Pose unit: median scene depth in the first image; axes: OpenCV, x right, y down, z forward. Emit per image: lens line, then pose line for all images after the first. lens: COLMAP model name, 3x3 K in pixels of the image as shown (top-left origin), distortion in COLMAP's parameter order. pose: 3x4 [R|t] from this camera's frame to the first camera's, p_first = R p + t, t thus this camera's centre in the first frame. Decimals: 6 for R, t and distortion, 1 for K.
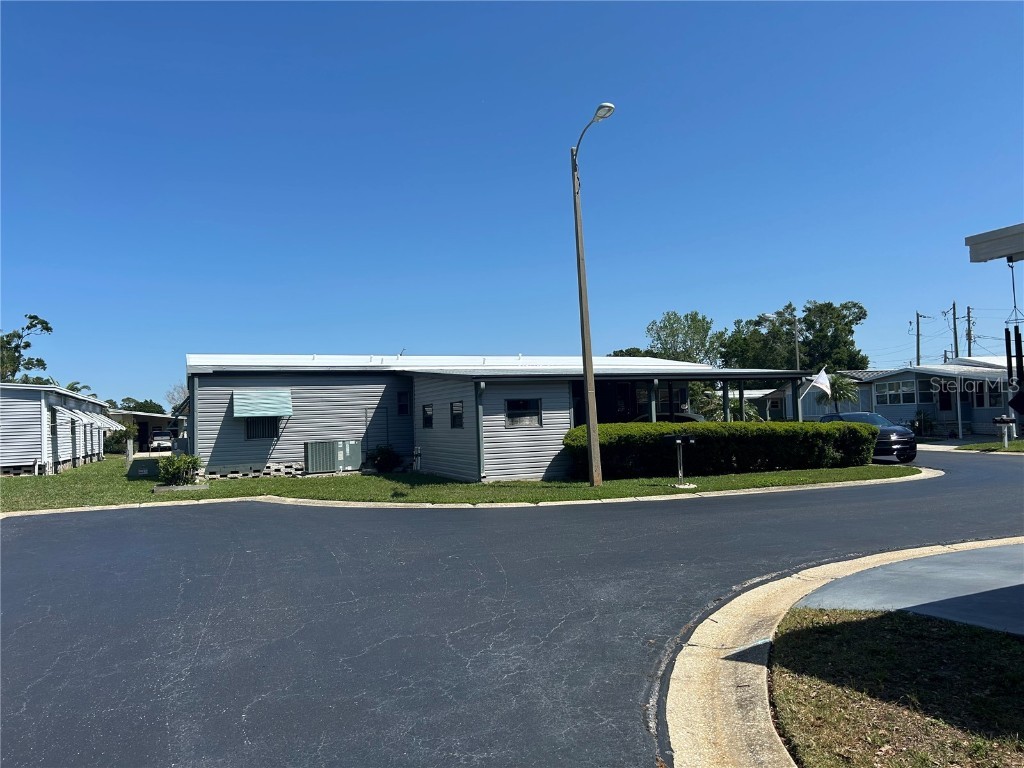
lens RADIAL K [[772.6, 0, 507.0], [0, 772.6, 385.1], [0, 0, 1]] dist [0.046914, -0.055259]
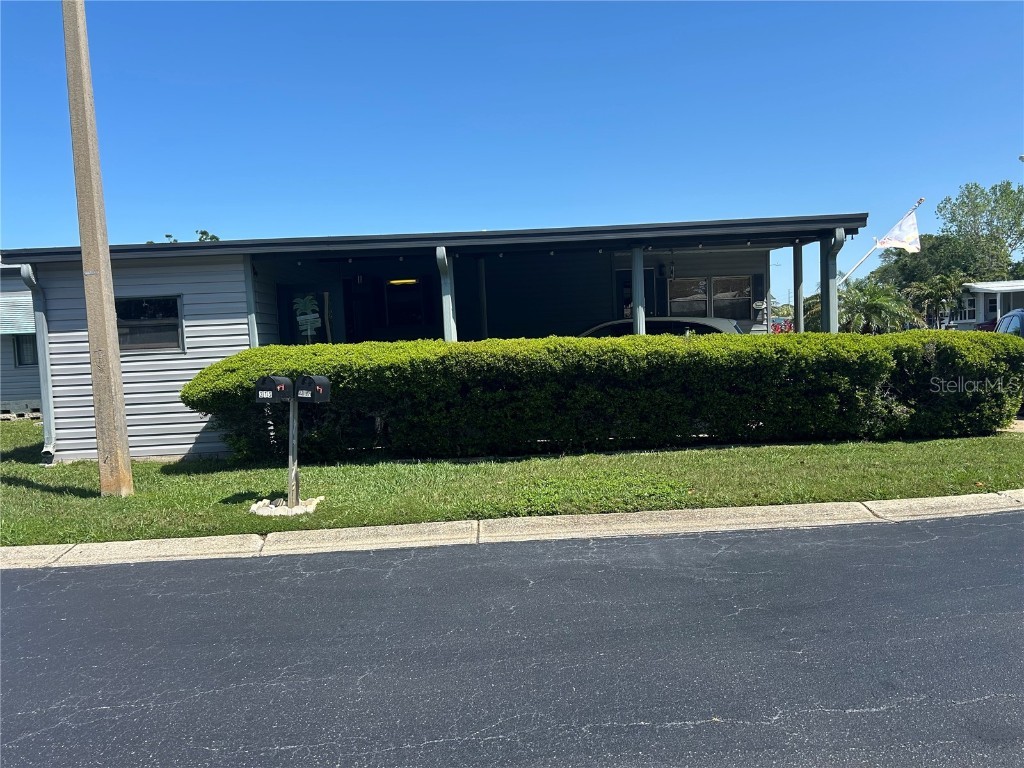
lens RADIAL K [[772.6, 0, 516.6], [0, 772.6, 384.8], [0, 0, 1]] dist [0.046914, -0.055259]
pose [[0.936480, 0.010505, -0.350564, 0.379100], [0.031063, 0.993139, 0.112741, 0.022431], [0.349343, -0.116470, 0.929728, 0.541885]]
